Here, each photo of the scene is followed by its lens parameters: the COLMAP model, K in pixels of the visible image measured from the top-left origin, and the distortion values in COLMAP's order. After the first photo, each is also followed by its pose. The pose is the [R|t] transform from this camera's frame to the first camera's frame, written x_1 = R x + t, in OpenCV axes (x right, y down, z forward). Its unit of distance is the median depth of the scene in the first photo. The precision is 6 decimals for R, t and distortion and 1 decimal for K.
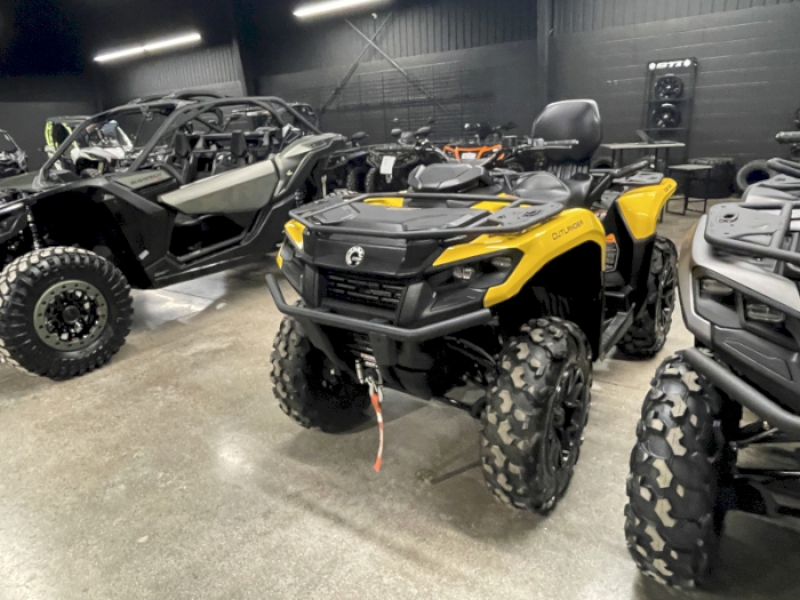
lens RADIAL K [[542.4, 0, 393.1], [0, 542.4, 298.2], [0, 0, 1]] dist [-0.003186, -0.001122]
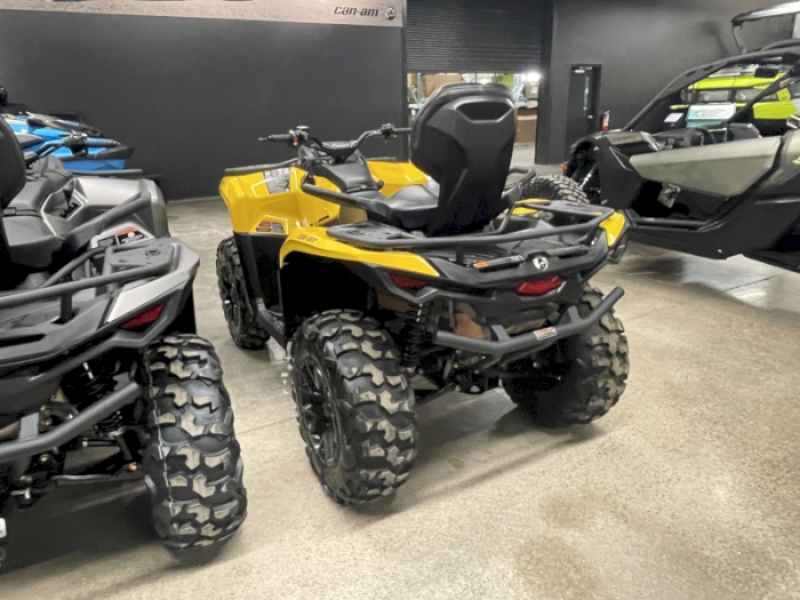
lens RADIAL K [[543.3, 0, 383.4], [0, 543.3, 298.5], [0, 0, 1]] dist [-0.006658, 0.000315]
pose [[-0.448188, 0.356317, -0.819857, 0.645847], [-0.218873, 0.845475, 0.487101, -0.299692], [0.866731, 0.397757, -0.300943, 0.823214]]
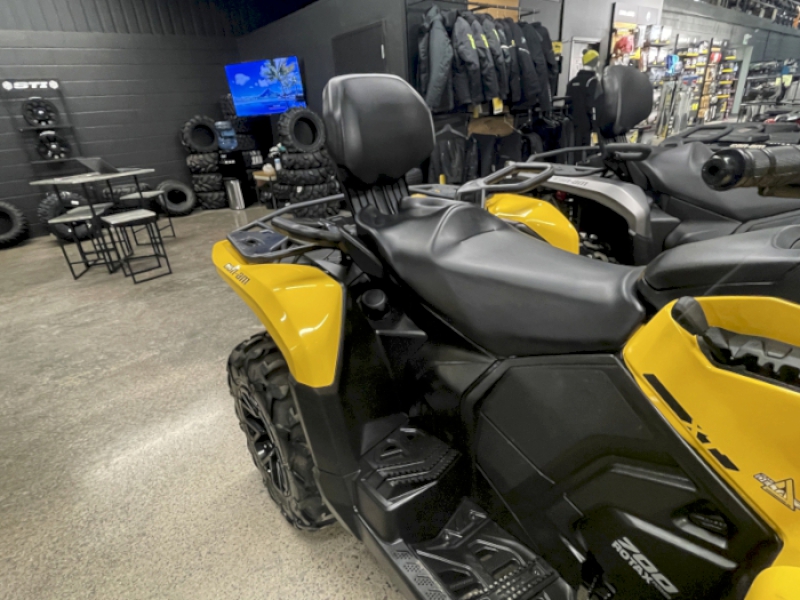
lens RADIAL K [[414.1, 0, 396.0], [0, 414.1, 298.1], [0, 0, 1]] dist [-0.003194, 0.000463]
pose [[0.263539, -0.362223, 0.894059, -0.082713], [0.351197, 0.899246, 0.260803, -0.180161], [-0.898448, 0.245258, 0.364198, 0.611199]]
